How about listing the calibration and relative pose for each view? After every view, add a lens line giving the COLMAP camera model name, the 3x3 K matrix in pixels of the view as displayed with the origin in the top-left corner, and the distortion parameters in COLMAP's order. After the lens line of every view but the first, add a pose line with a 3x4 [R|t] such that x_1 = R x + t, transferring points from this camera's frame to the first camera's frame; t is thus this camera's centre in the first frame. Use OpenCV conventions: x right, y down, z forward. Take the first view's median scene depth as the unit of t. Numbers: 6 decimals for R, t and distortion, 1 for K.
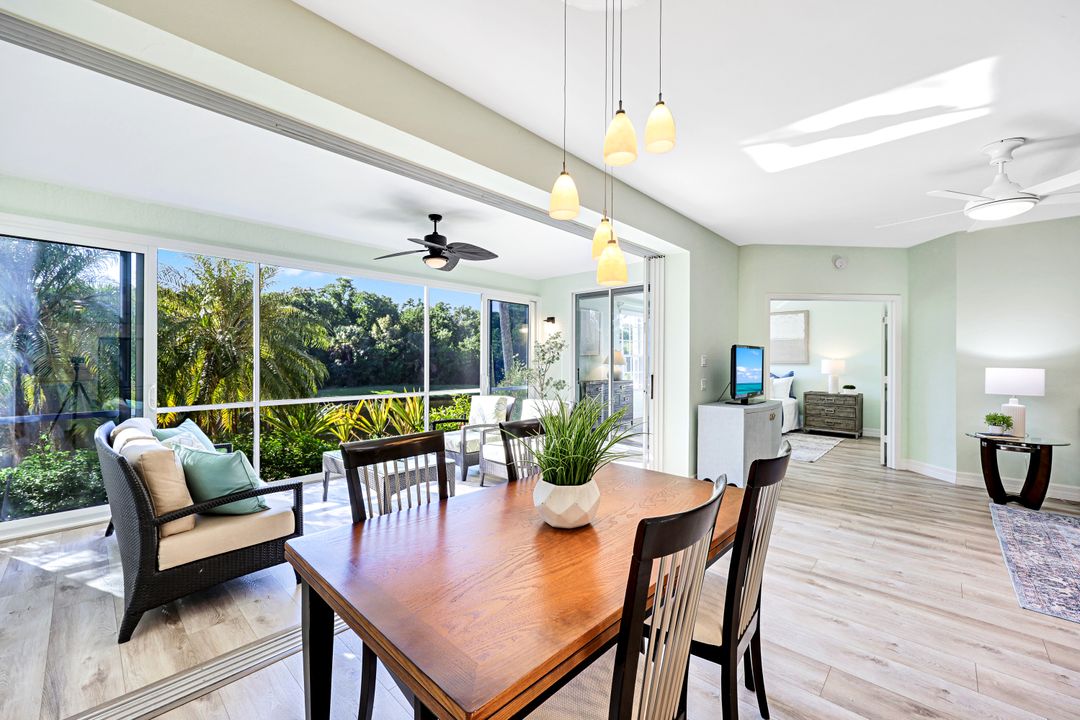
lens RADIAL K [[434.3, 0, 541.8], [0, 434.3, 362.5], [0, 0, 1]] dist [0.001102, -0.000246]
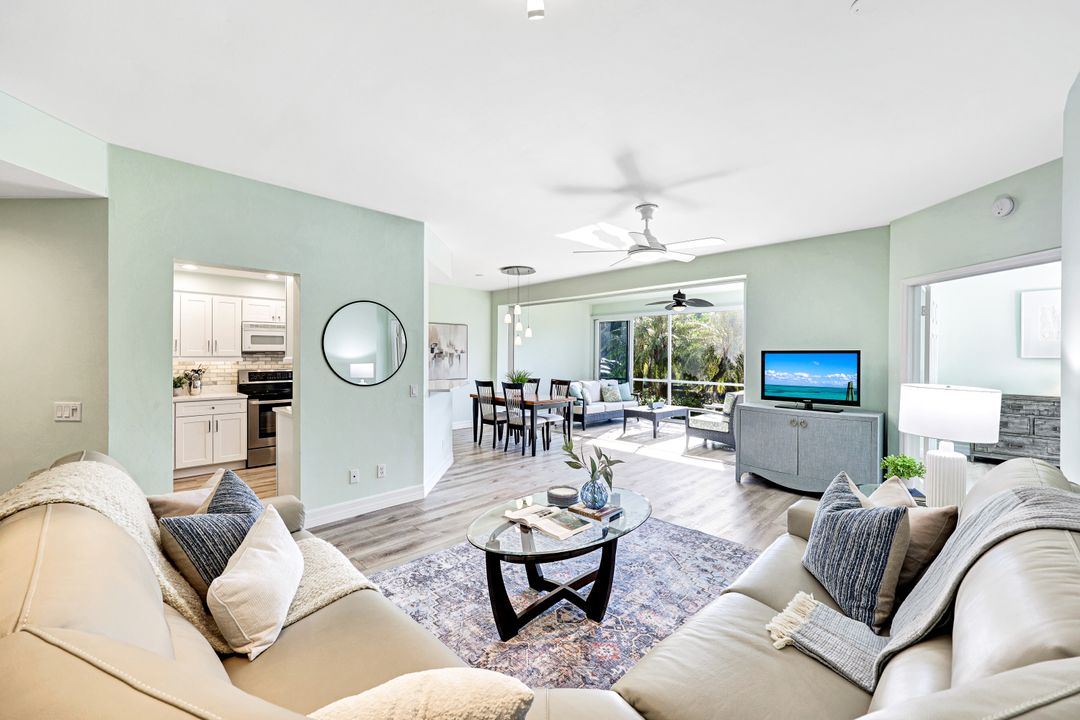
lens RADIAL K [[434.3, 0, 536.9], [0, 434.3, 361.9], [0, 0, 1]] dist [0.001102, -0.000246]
pose [[-0.034438, 0.013262, -0.999319, 1.046948], [-0.008707, 0.999870, 0.013570, -0.014884], [0.999369, 0.009168, -0.034318, 0.302165]]
